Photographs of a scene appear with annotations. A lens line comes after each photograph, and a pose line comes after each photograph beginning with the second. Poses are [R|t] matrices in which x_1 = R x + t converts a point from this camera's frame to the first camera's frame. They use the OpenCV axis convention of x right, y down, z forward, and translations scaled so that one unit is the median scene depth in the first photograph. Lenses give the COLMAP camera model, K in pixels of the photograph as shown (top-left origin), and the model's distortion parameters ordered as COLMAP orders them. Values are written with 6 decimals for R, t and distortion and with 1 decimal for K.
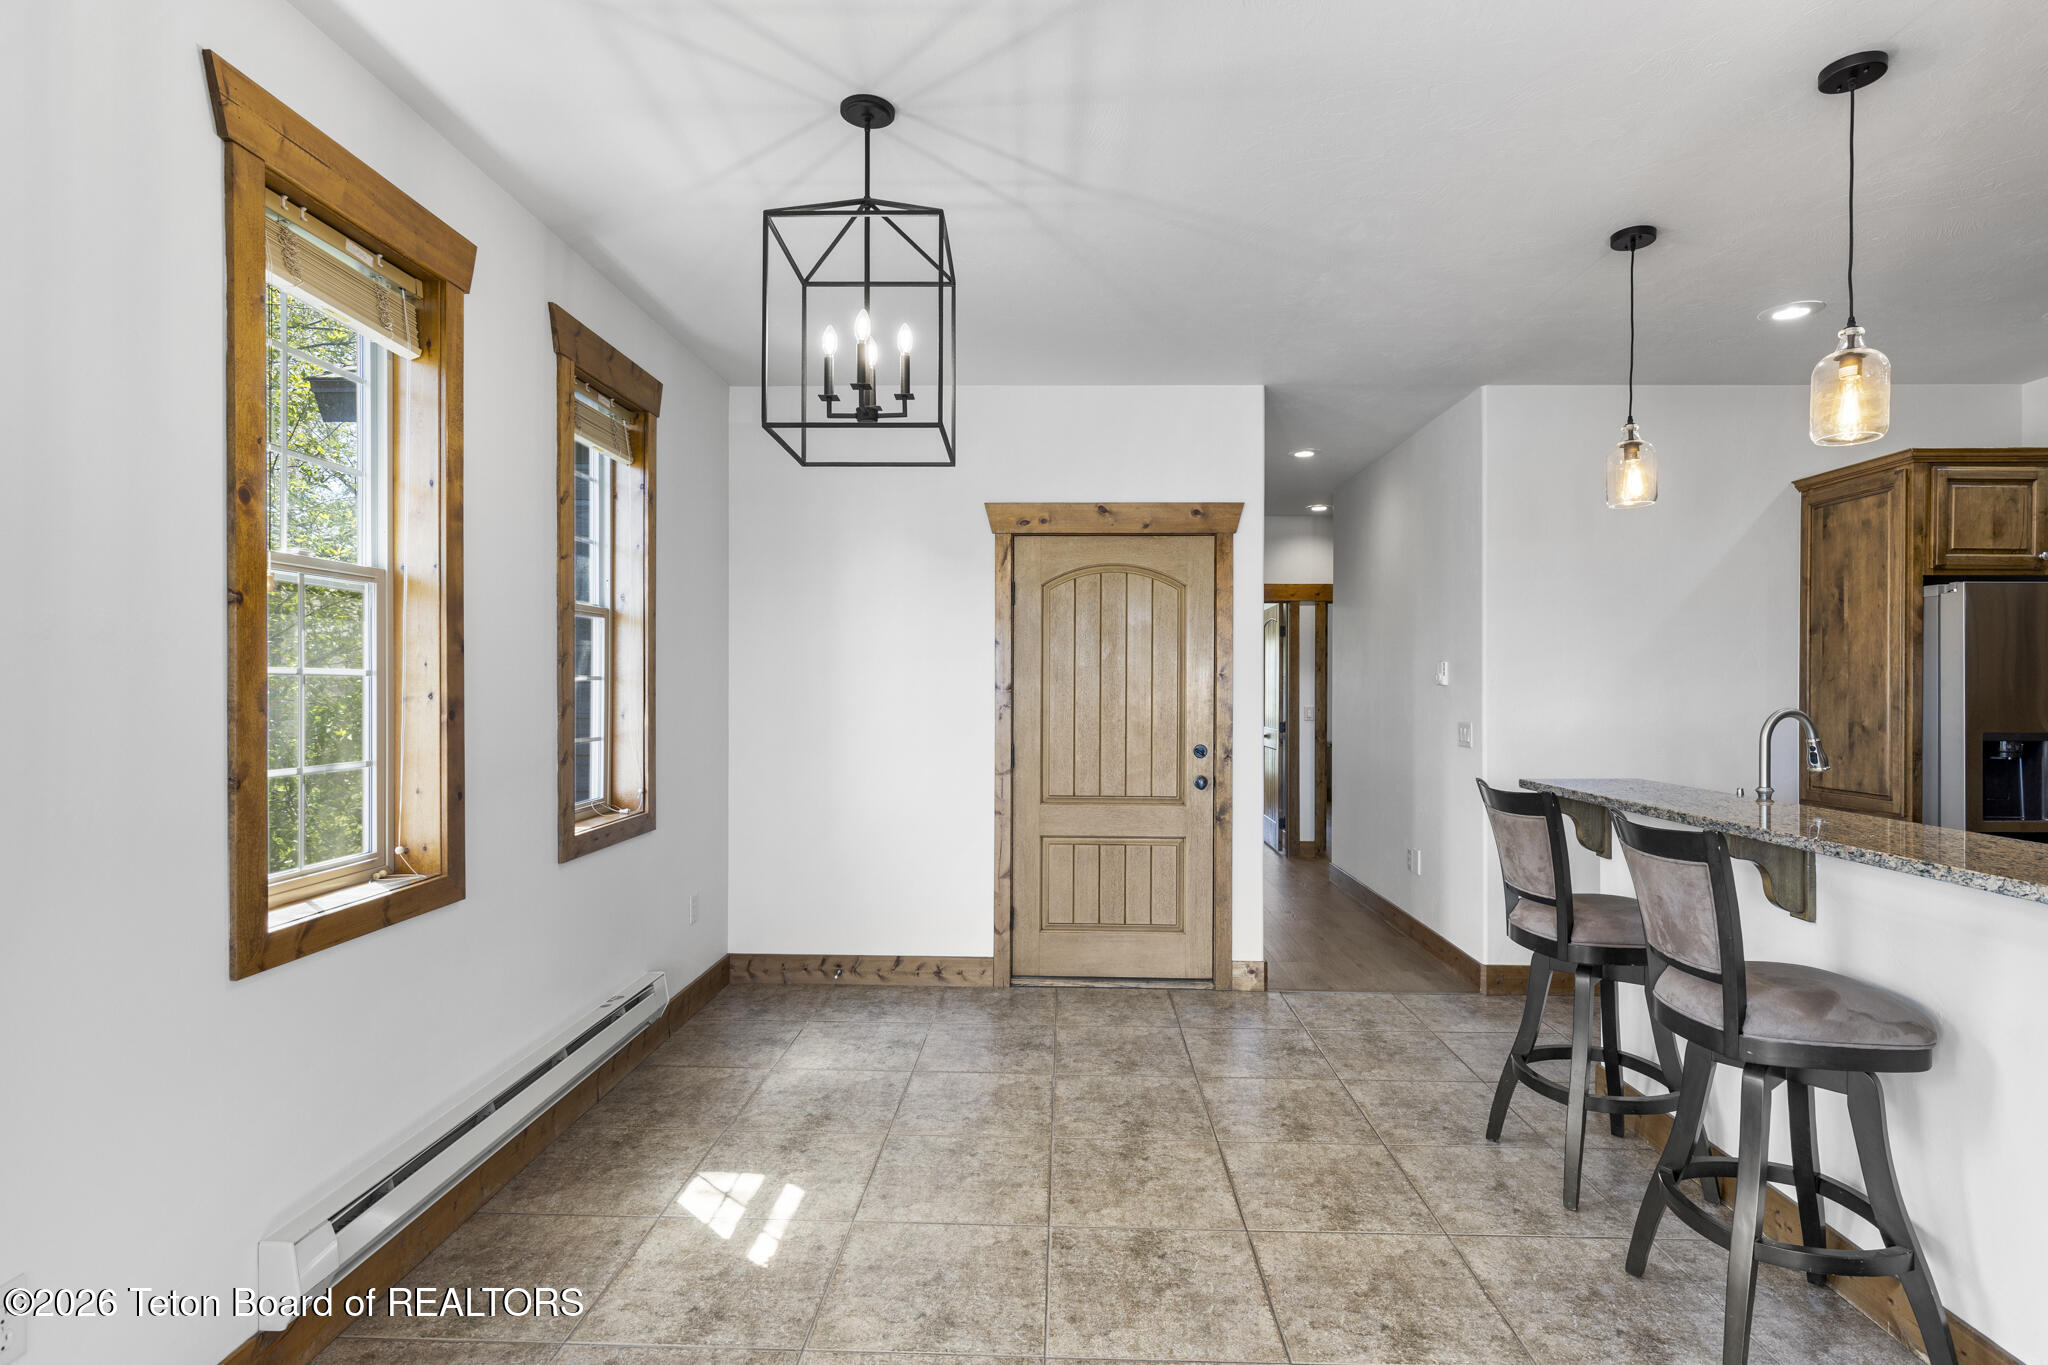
lens RADIAL K [[1008.9, 0, 1036.1], [0, 1008.9, 687.6], [0, 0, 1]] dist [-0.002573, -0.000922]
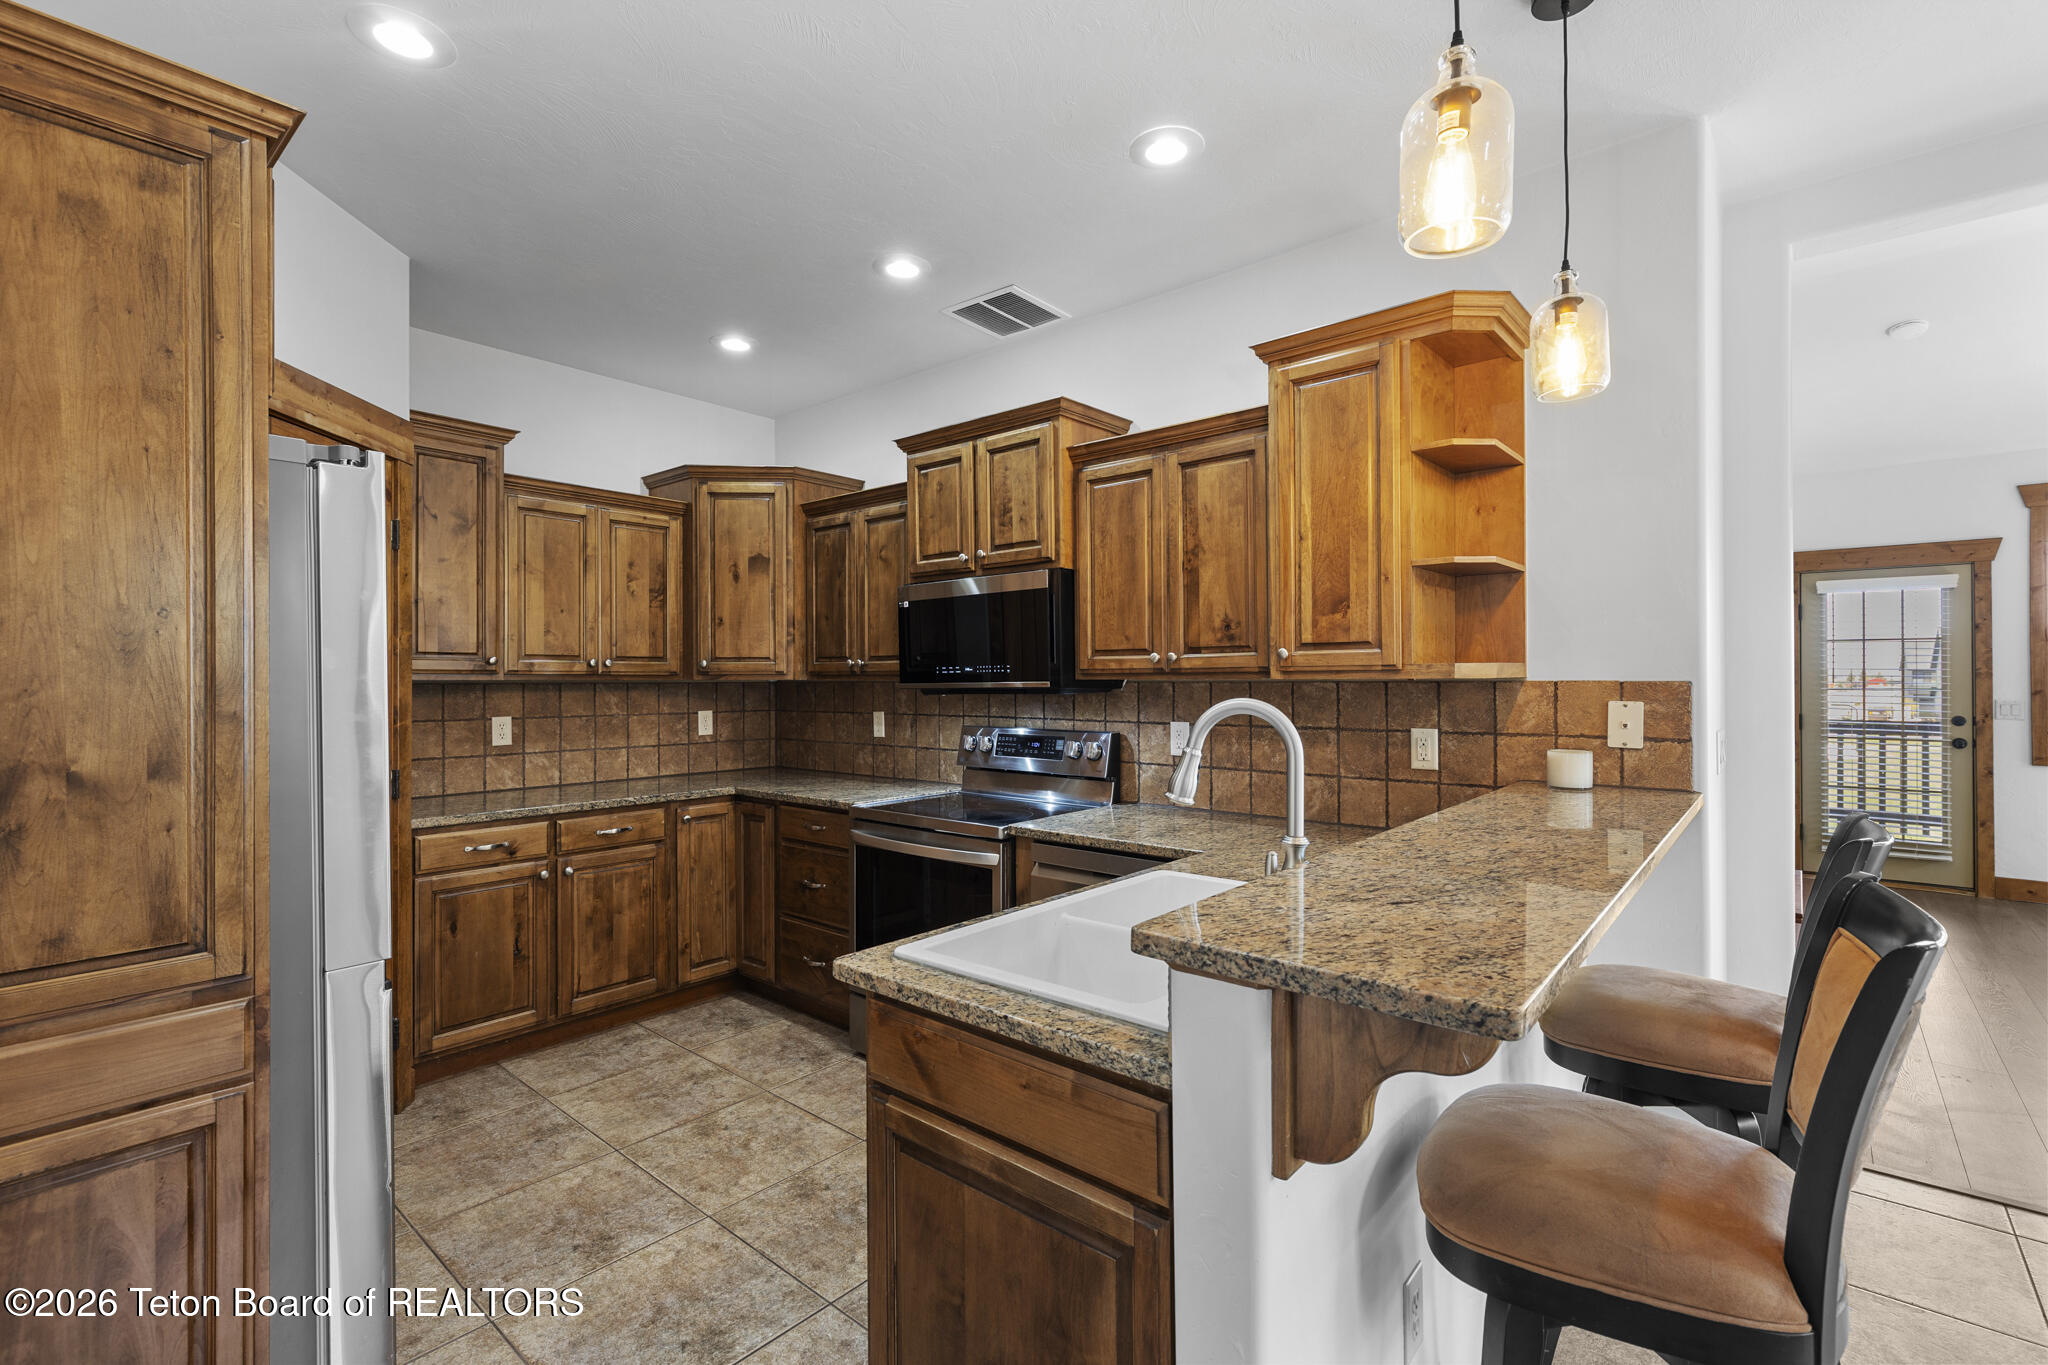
lens RADIAL K [[911.8, 0, 1031.0], [0, 911.8, 676.4], [0, 0, 1]] dist [0.004183, -0.000345]
pose [[-0.779602, 0.002034, 0.626272, 0.348729], [0.002803, 0.999996, 0.000242, 0.004684], [-0.626270, 0.001944, -0.779604, 1.017350]]
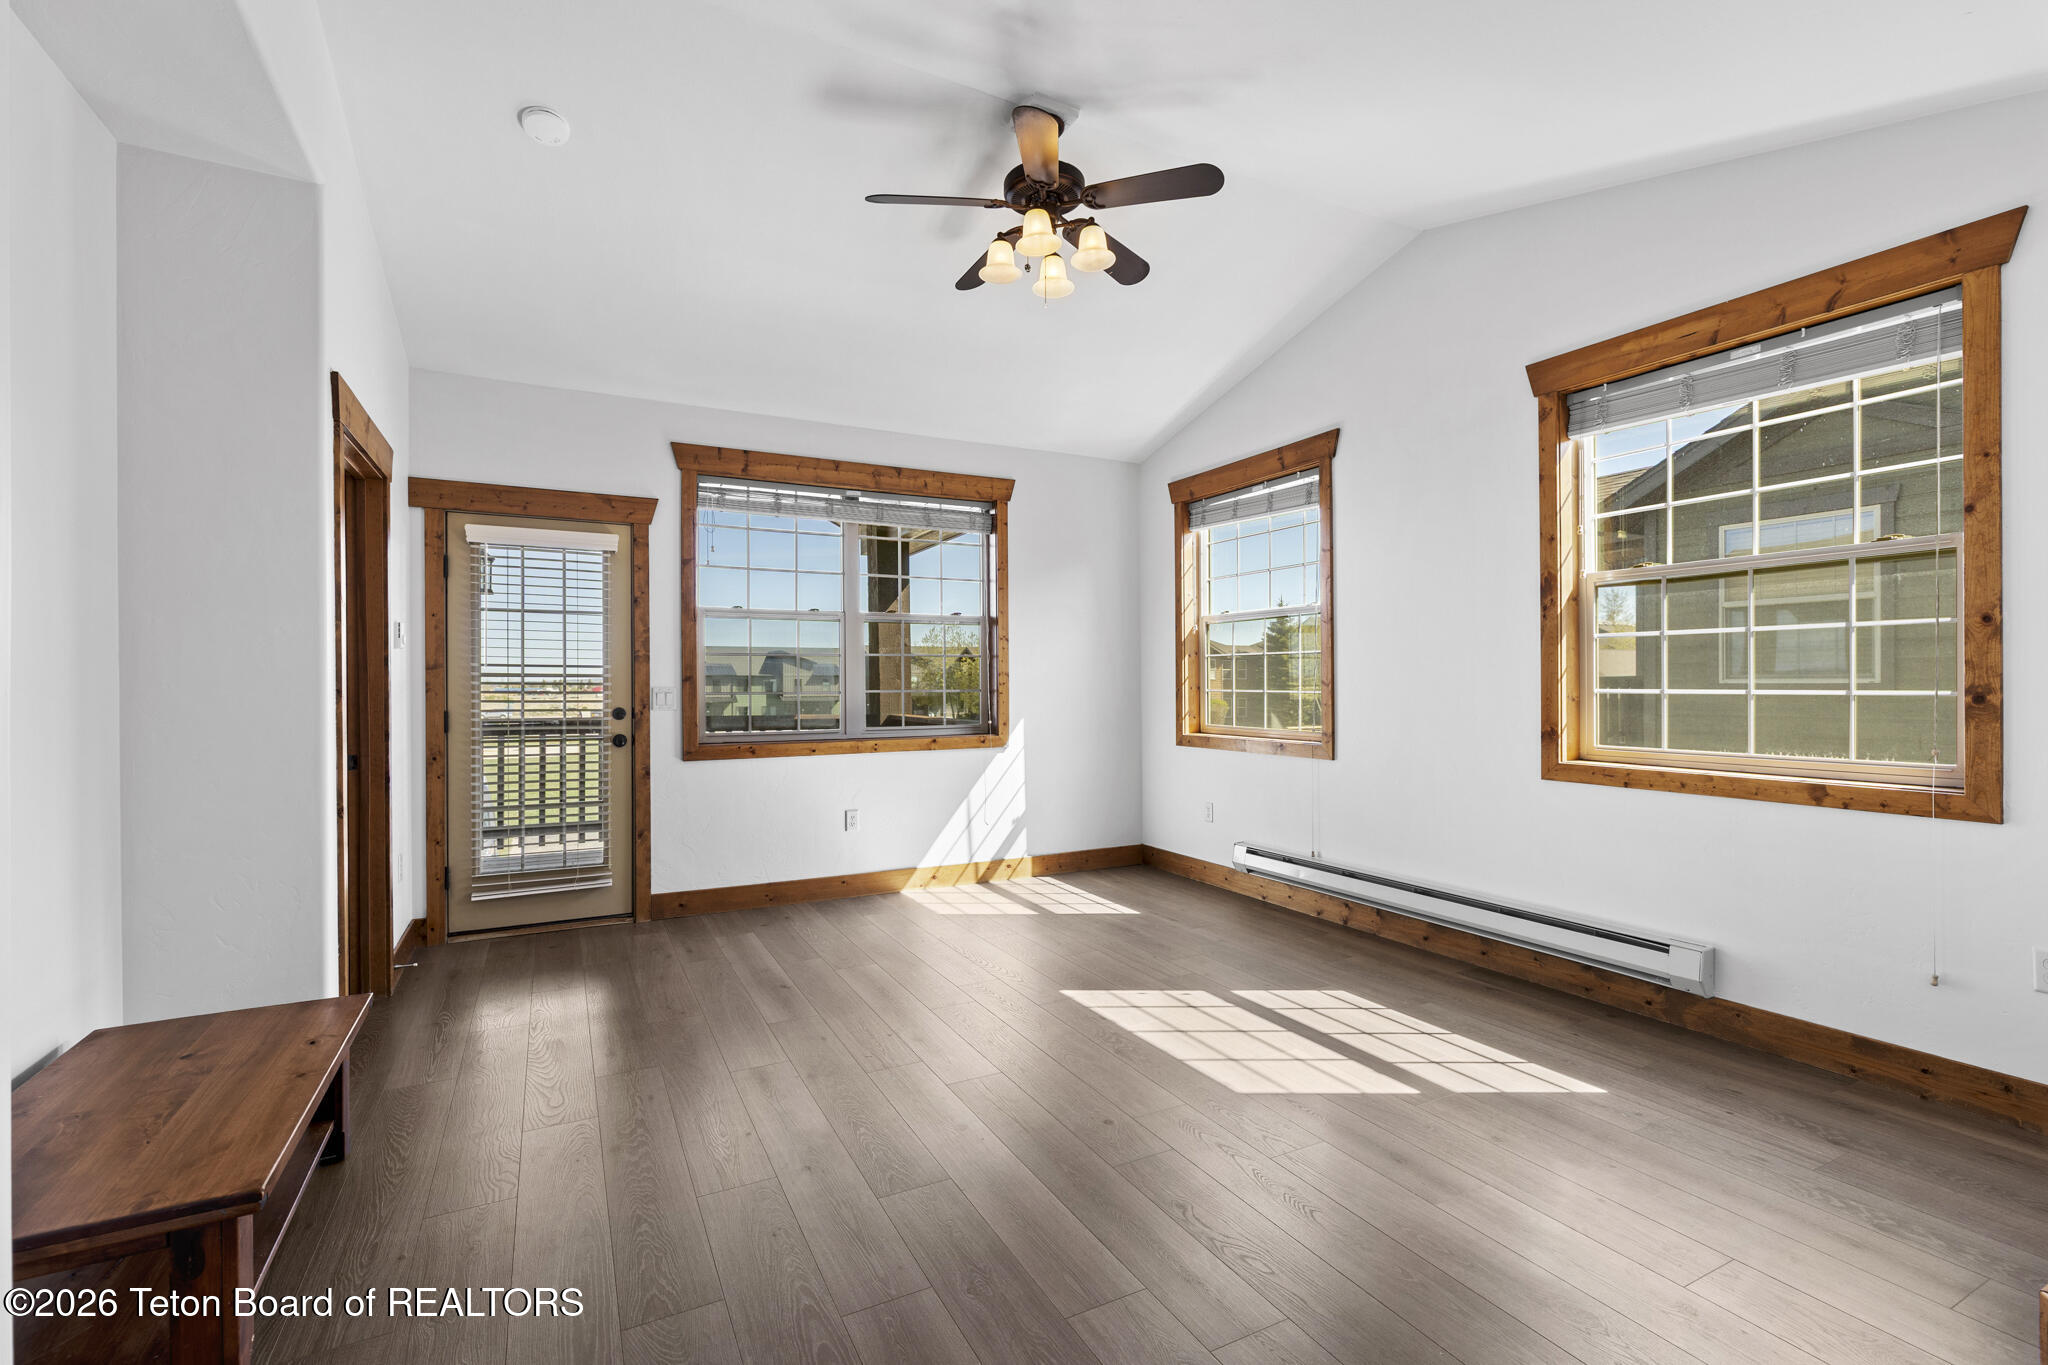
lens RADIAL K [[910.1, 0, 1026.8], [0, 910.1, 685.8], [0, 0, 1]] dist [0.003445, 0.000121]
pose [[-0.872801, -0.000032, -0.488076, 0.236780], [-0.000902, 0.999998, 0.001547, 0.038204], [0.488075, 0.001790, -0.872800, 0.326747]]
